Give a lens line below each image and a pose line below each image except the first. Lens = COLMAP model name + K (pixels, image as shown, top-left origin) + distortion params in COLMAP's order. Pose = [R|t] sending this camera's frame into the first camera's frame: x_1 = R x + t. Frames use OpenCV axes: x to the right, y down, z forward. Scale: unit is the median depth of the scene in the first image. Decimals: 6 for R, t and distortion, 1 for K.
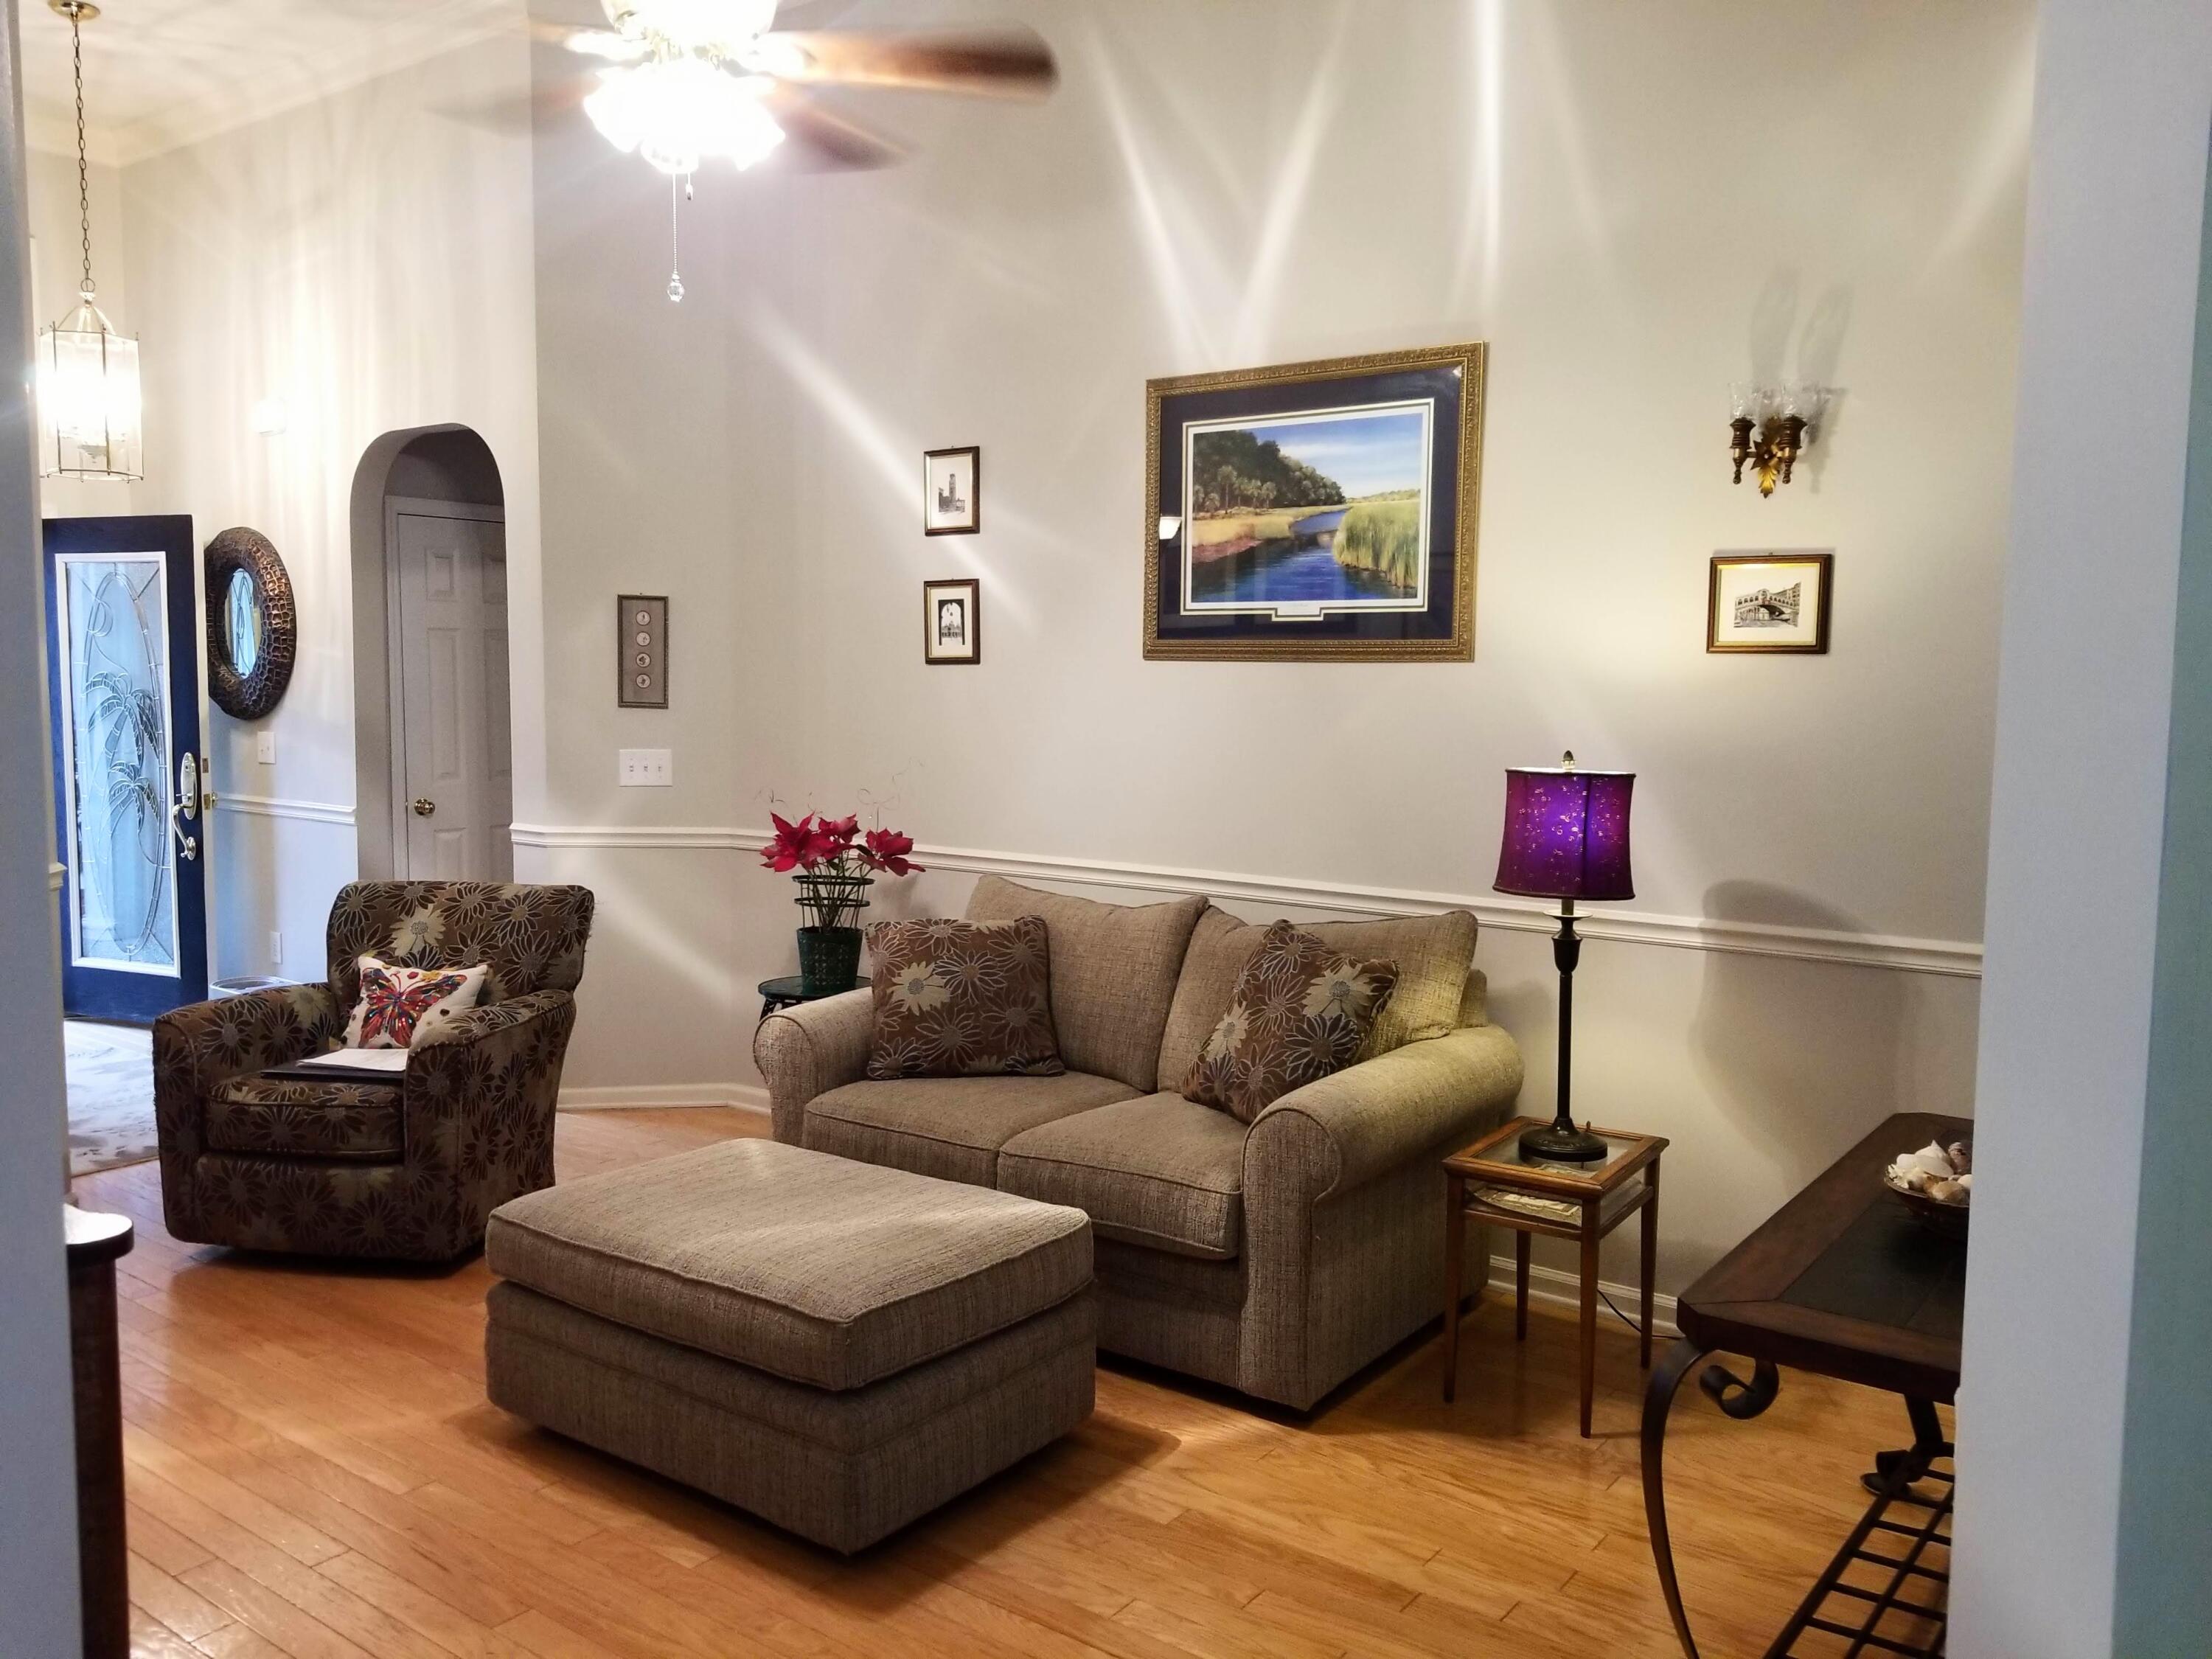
lens RADIAL K [[1731.7, 0, 1088.2], [0, 1731.7, 829.4], [0, 0, 1]] dist [0.049513, -0.062901]
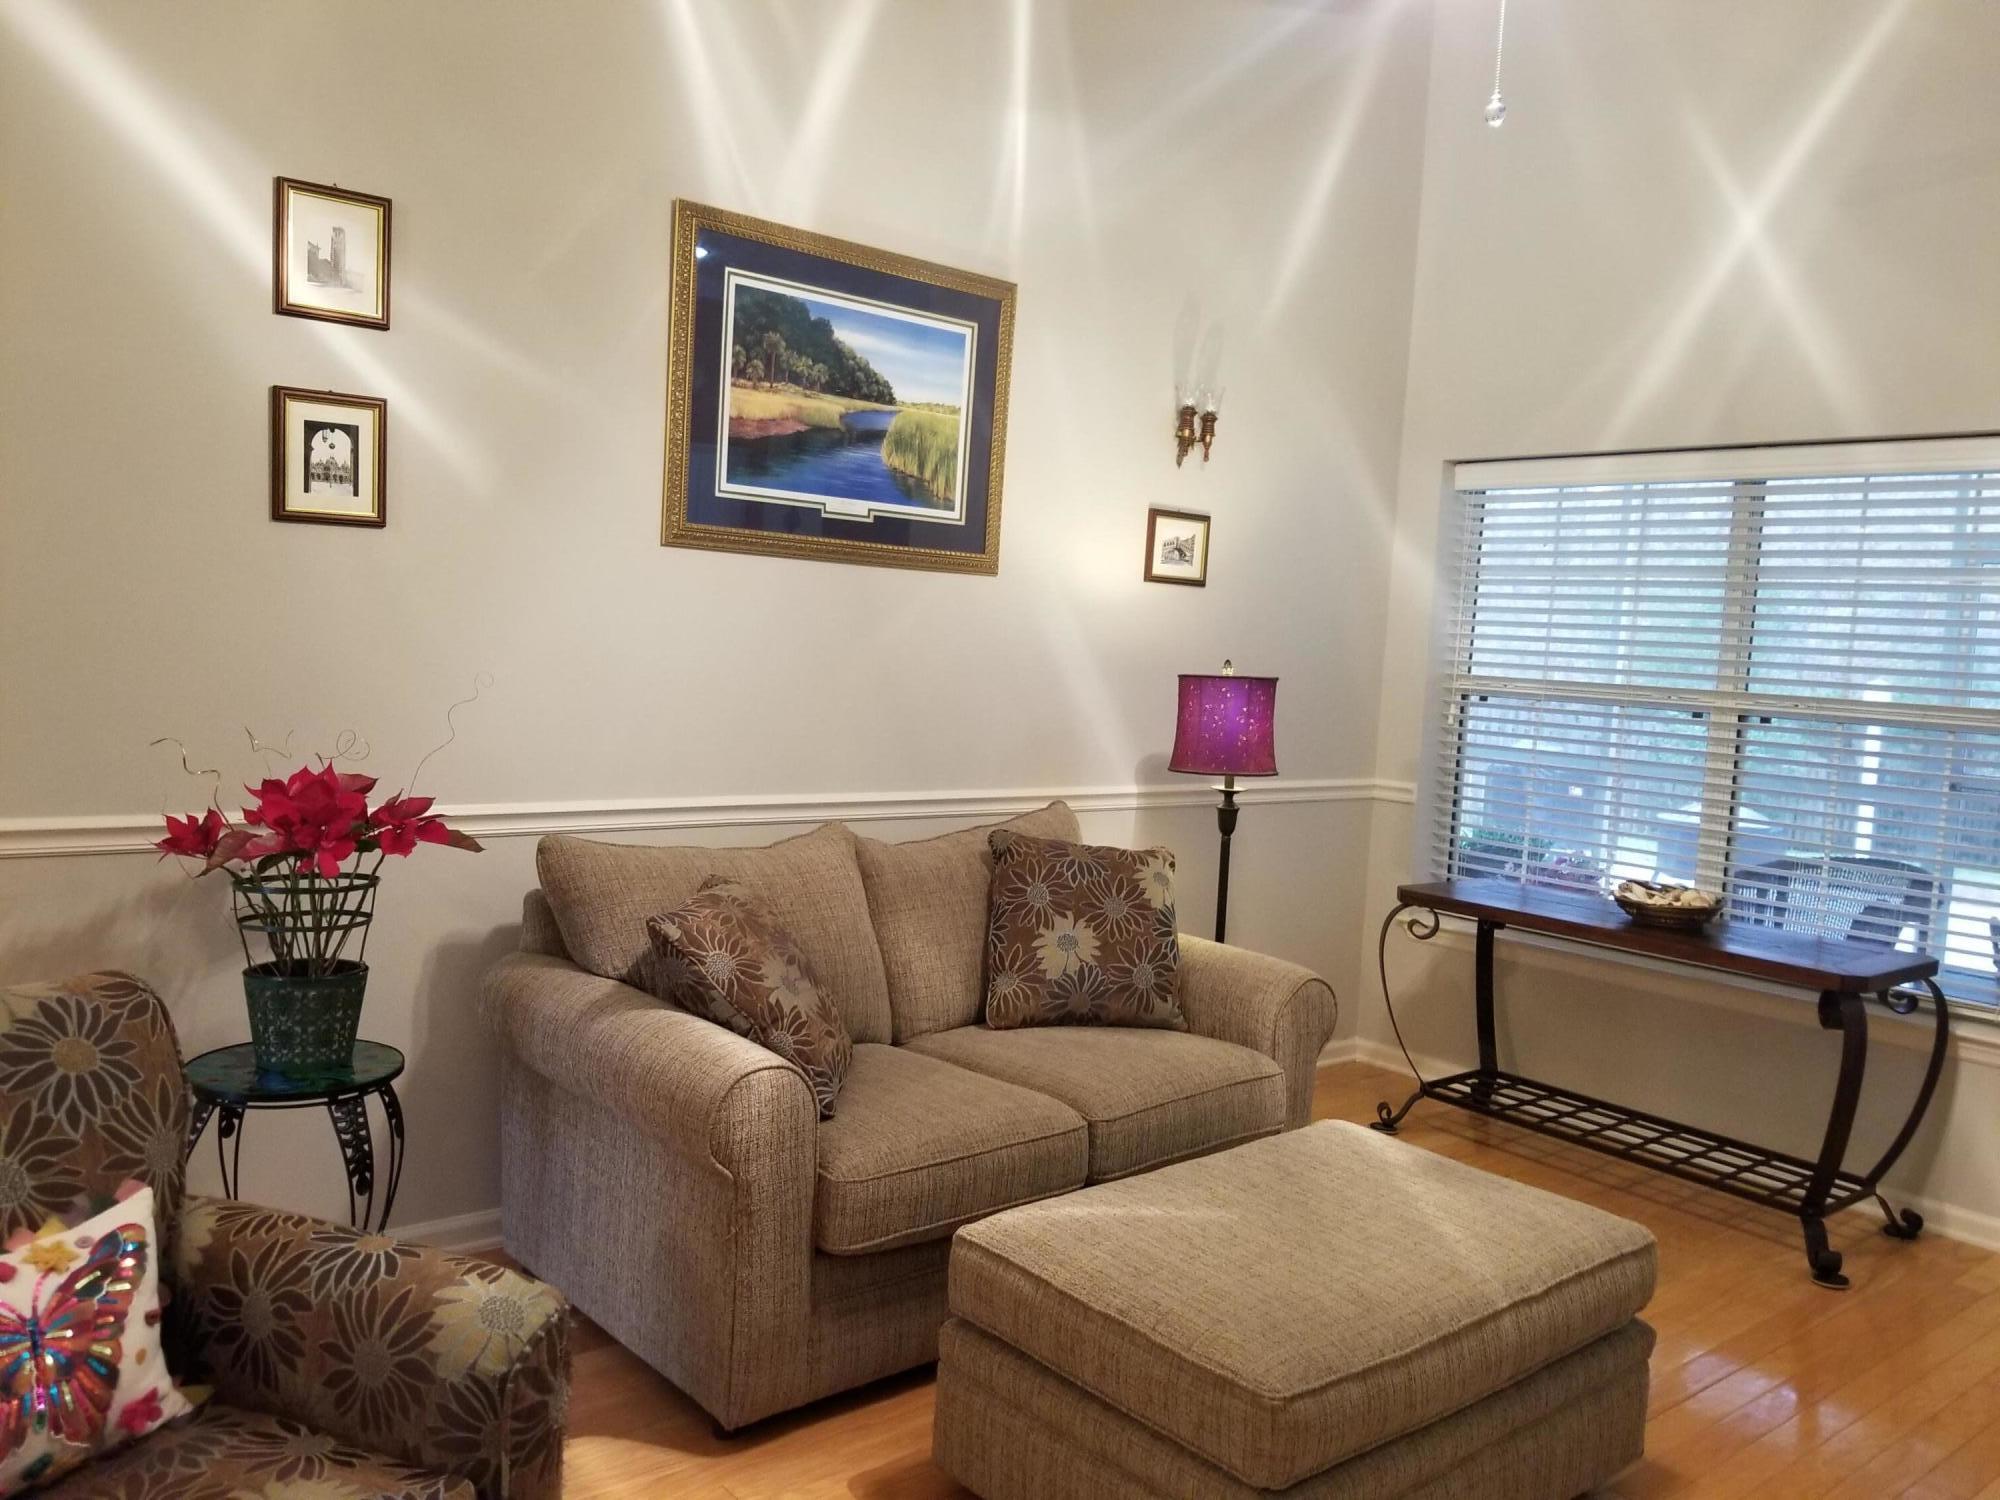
lens RADIAL K [[1565.7, 0, 991.9], [0, 1565.7, 755.3], [0, 0, 1]] dist [0.049513, -0.062901]
pose [[0.211656, -0.075274, 0.974441, -0.712840], [0.036032, 0.996953, 0.069187, -0.049782], [-0.976680, 0.020468, 0.213723, 0.756480]]
